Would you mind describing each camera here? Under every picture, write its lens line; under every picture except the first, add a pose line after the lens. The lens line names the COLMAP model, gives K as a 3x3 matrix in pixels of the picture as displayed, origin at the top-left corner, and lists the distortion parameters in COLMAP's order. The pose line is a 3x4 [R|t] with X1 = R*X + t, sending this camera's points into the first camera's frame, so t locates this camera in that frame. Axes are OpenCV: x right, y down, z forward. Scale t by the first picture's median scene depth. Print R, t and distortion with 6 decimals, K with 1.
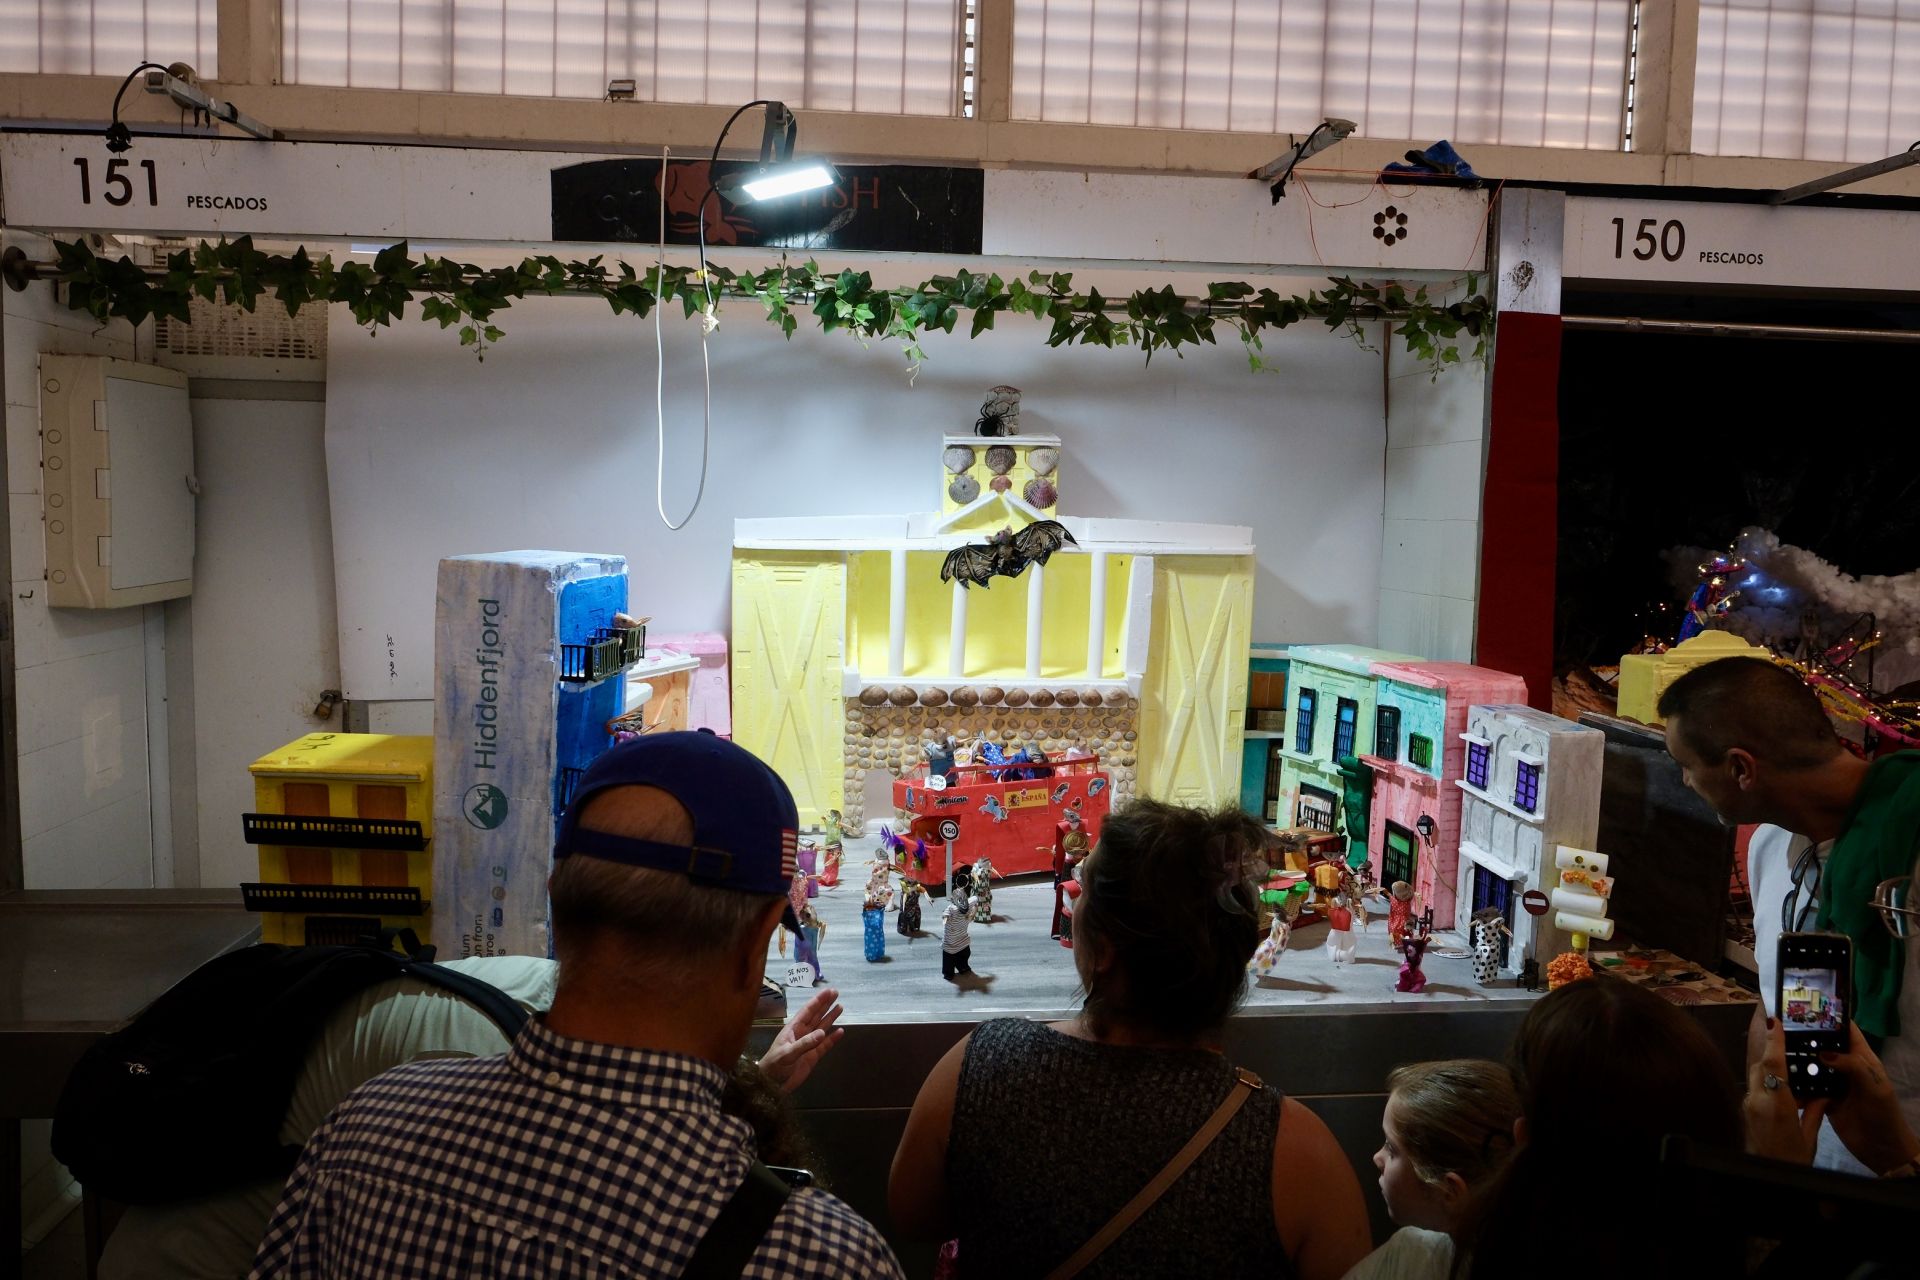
lens RADIAL K [[1294.8, 0, 956.8], [0, 1294.8, 629.3], [0, 0, 1]] dist [-0.012343, 0.002785]
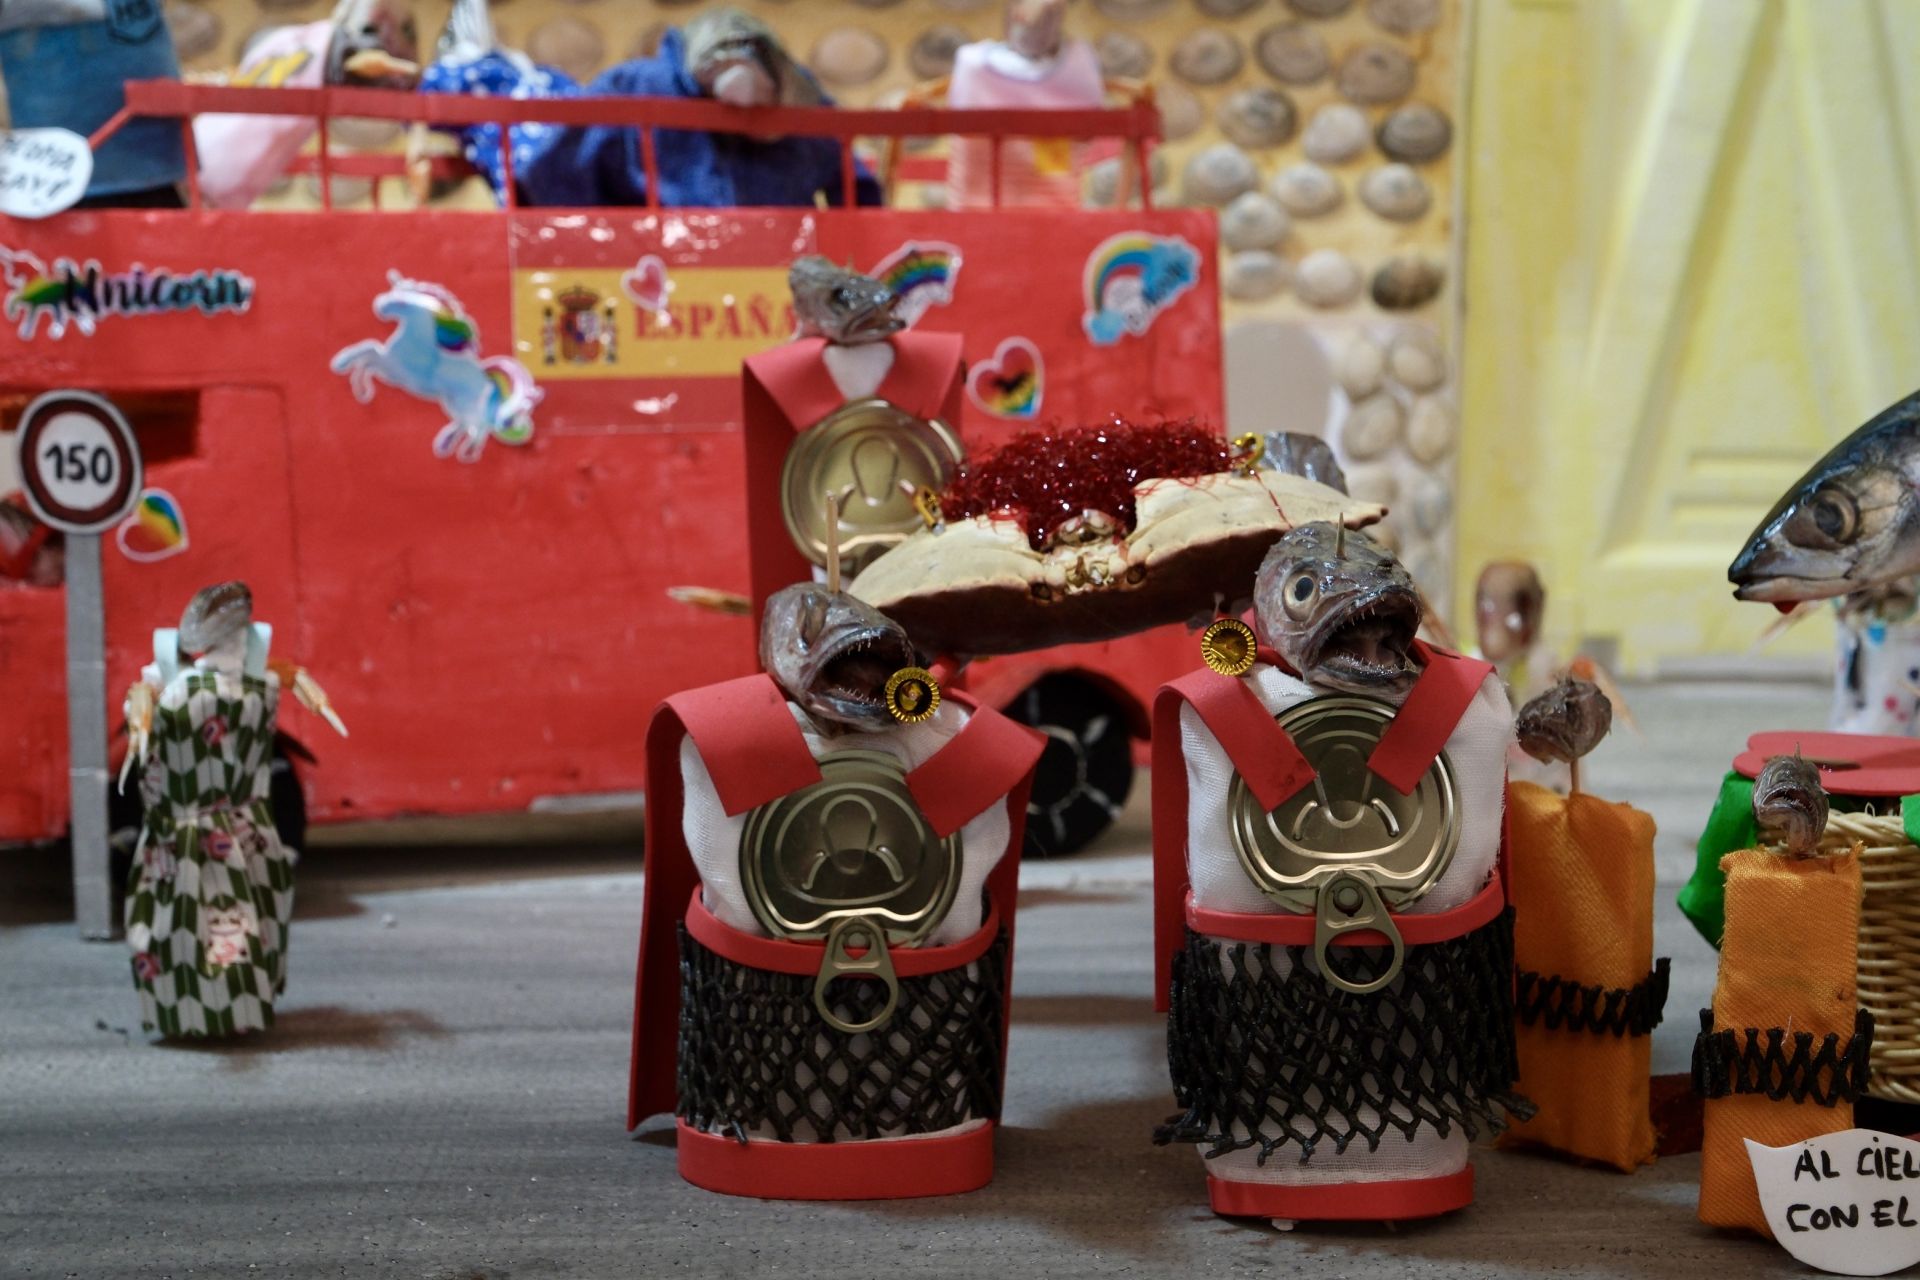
lens RADIAL K [[3702.1, 0, 960.0], [0, 3702.1, 640.0], [0, 0, 1]] dist [0.025174, 0.185000]
pose [[0.998330, -0.003306, -0.057681, 0.104734], [0.004752, 0.999678, 0.024946, 0.144149], [0.057580, -0.025178, 0.998023, 0.503951]]
